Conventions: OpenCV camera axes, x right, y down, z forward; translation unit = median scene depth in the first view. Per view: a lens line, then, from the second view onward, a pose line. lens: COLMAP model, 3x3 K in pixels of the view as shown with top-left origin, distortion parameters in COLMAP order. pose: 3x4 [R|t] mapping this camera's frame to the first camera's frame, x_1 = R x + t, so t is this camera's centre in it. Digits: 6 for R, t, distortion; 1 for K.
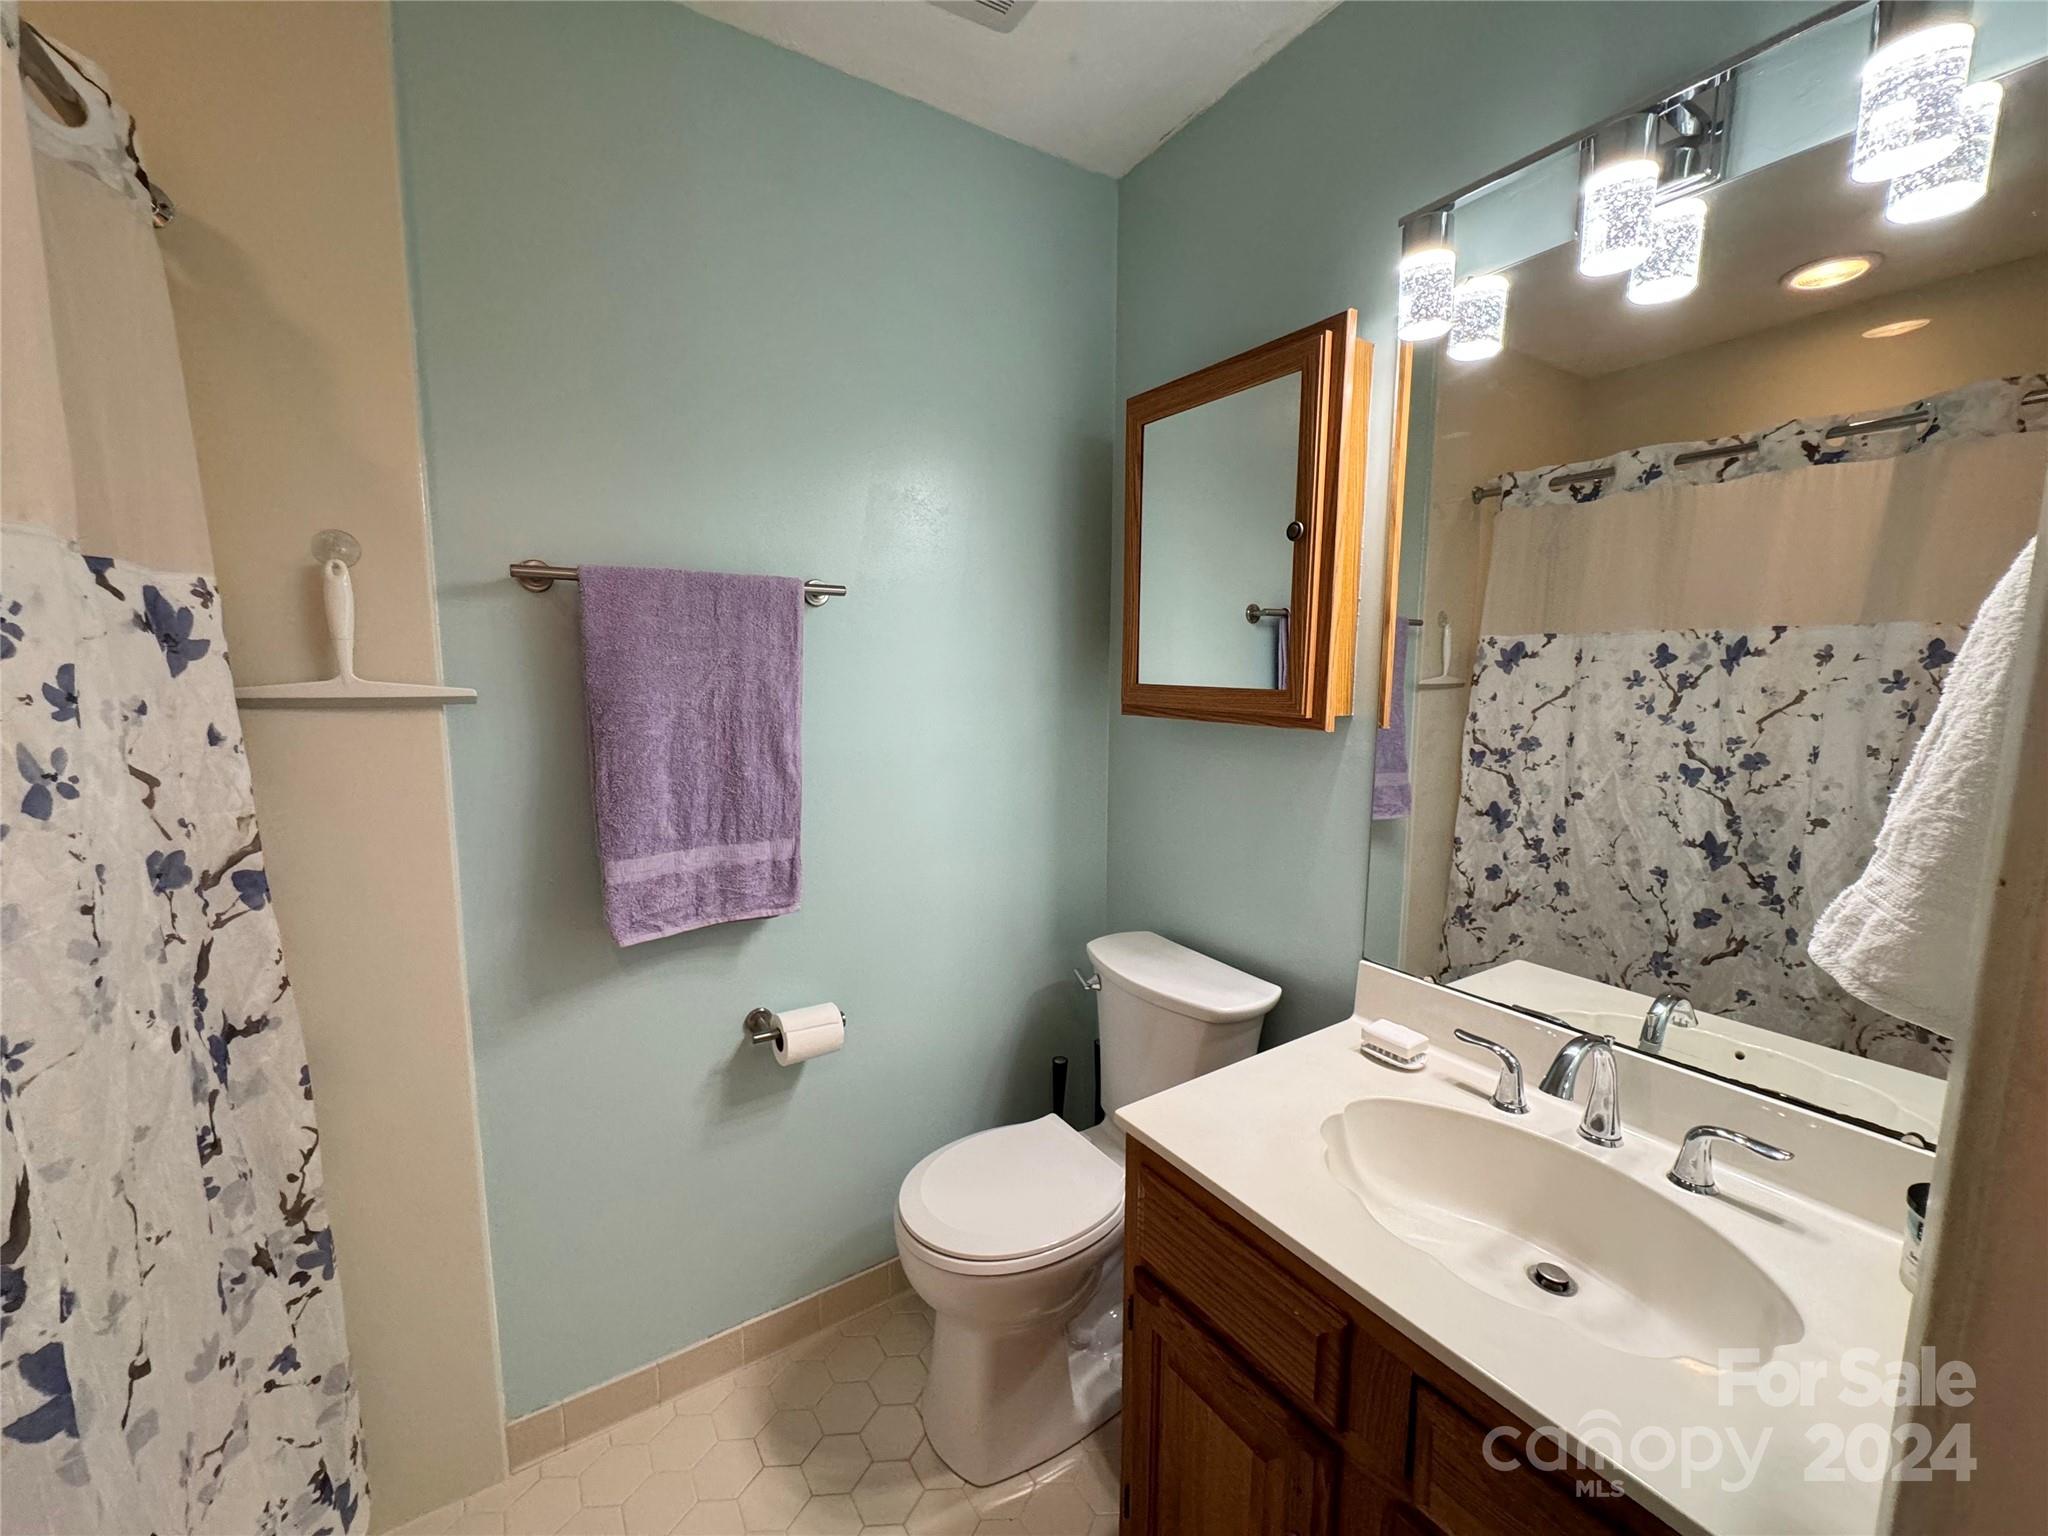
lens RADIAL K [[817.4, 0, 1023.1], [0, 817.4, 773.6], [0, 0, 1]] dist [0.003687, 0.000195]
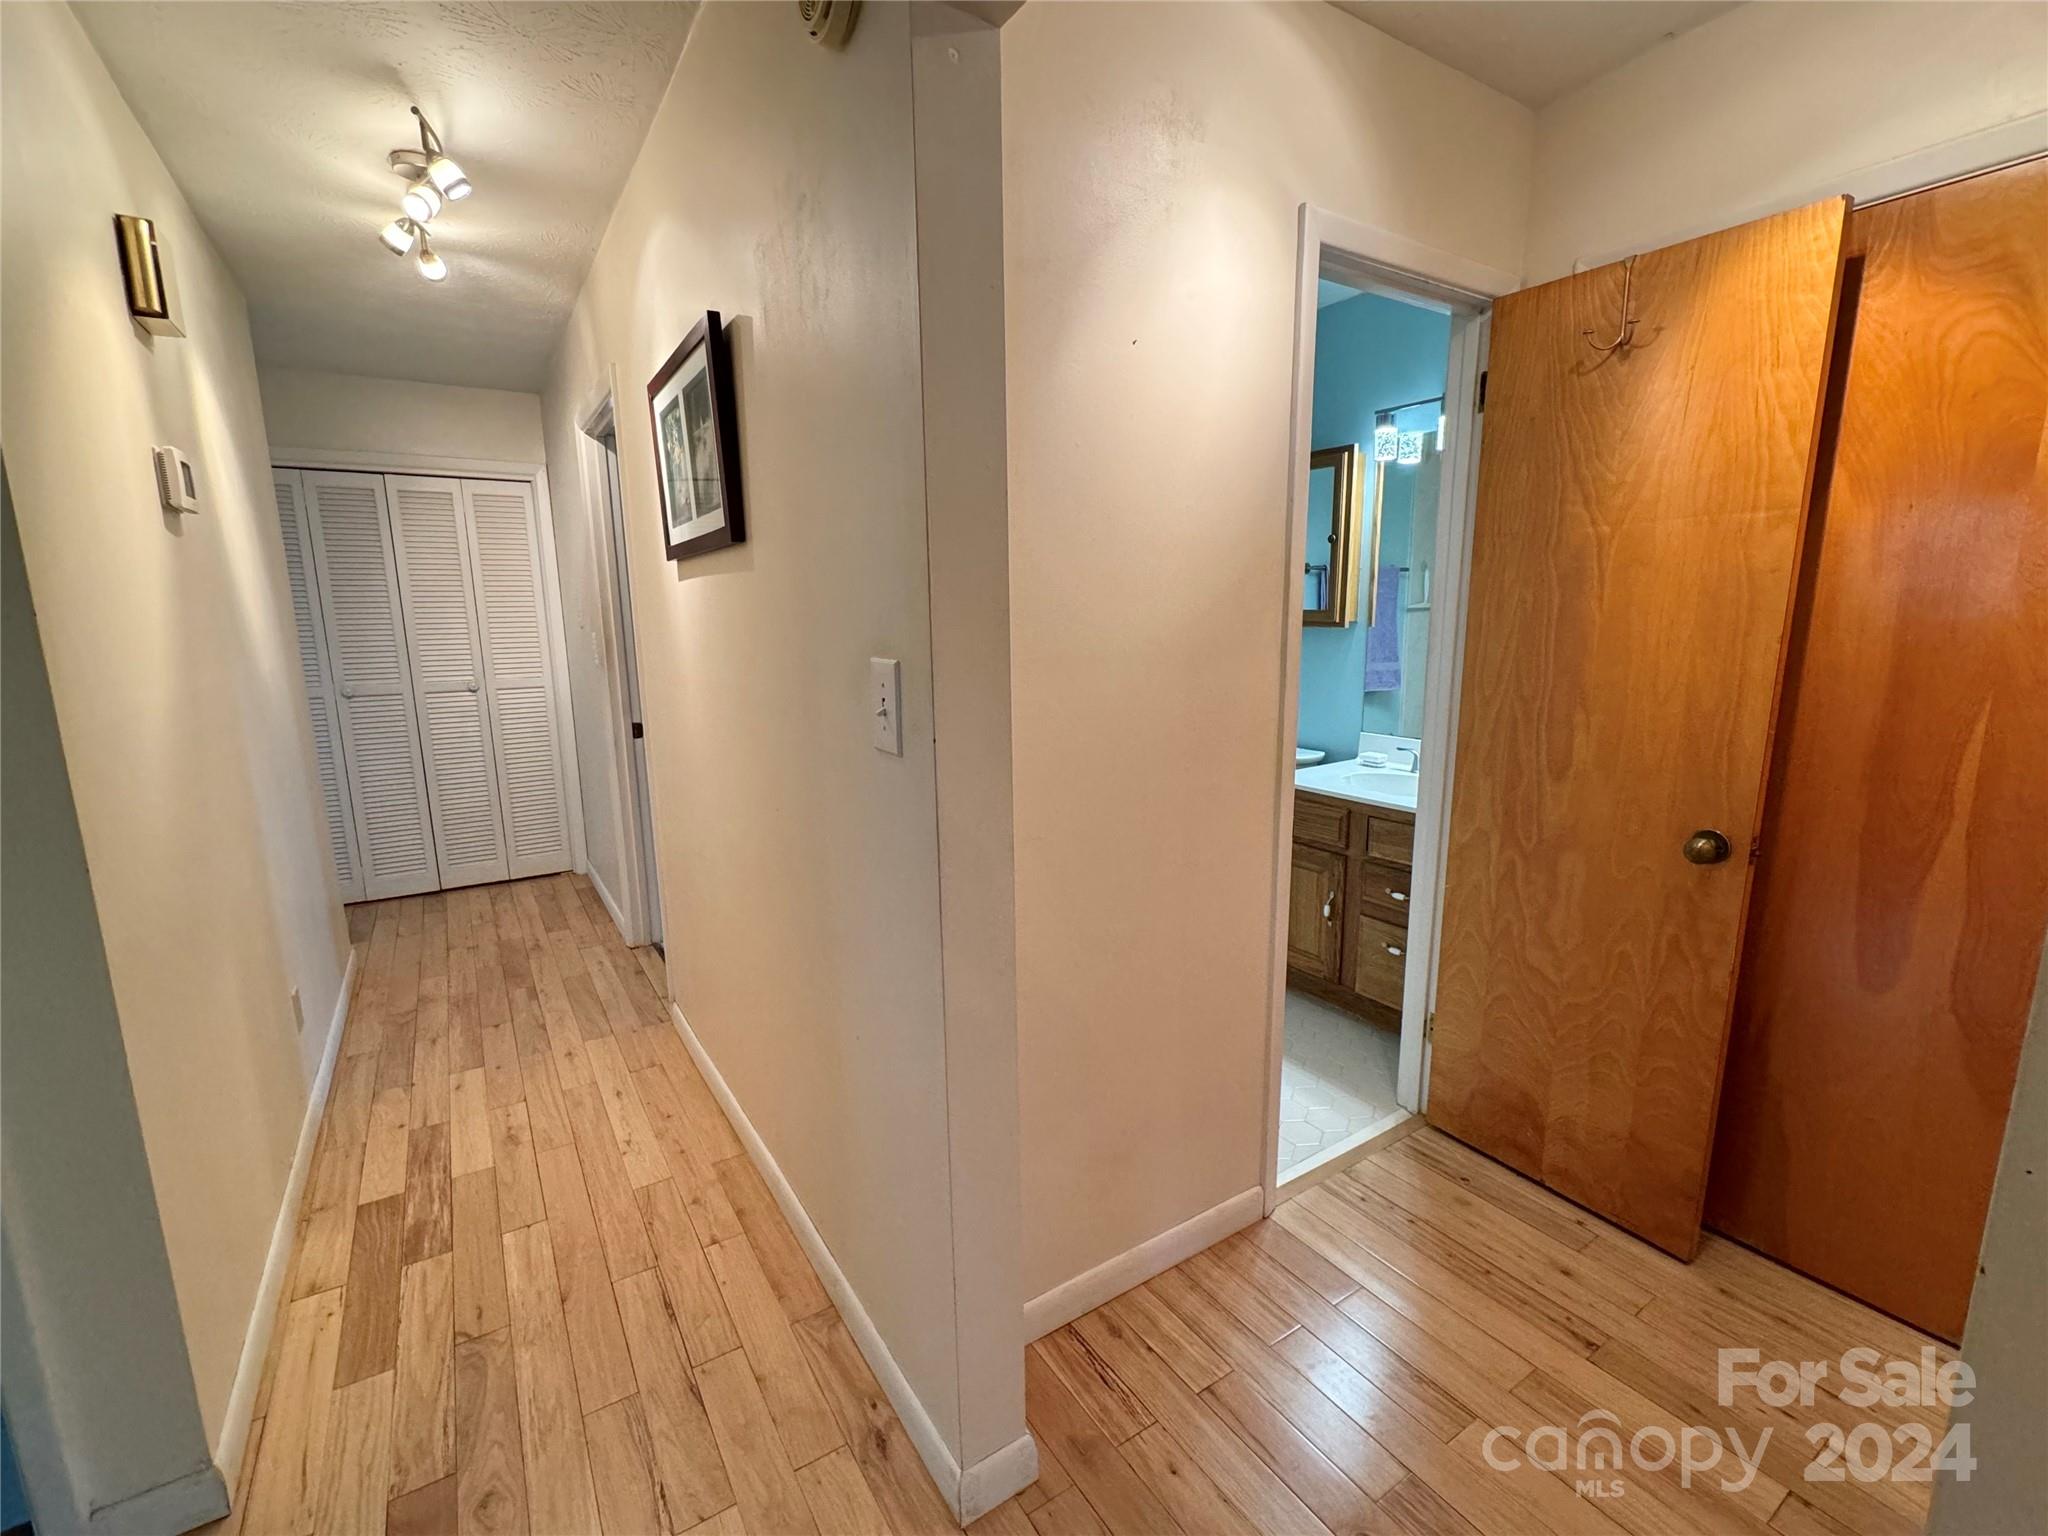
lens RADIAL K [[896.6, 0, 1025.3], [0, 896.6, 770.0], [0, 0, 1]] dist [0.000667, 0.000469]
pose [[0.999833, -0.017680, -0.004559, -0.511079], [0.017909, 0.998243, 0.056482, 0.183891], [0.003553, -0.056554, 0.998393, -1.503762]]
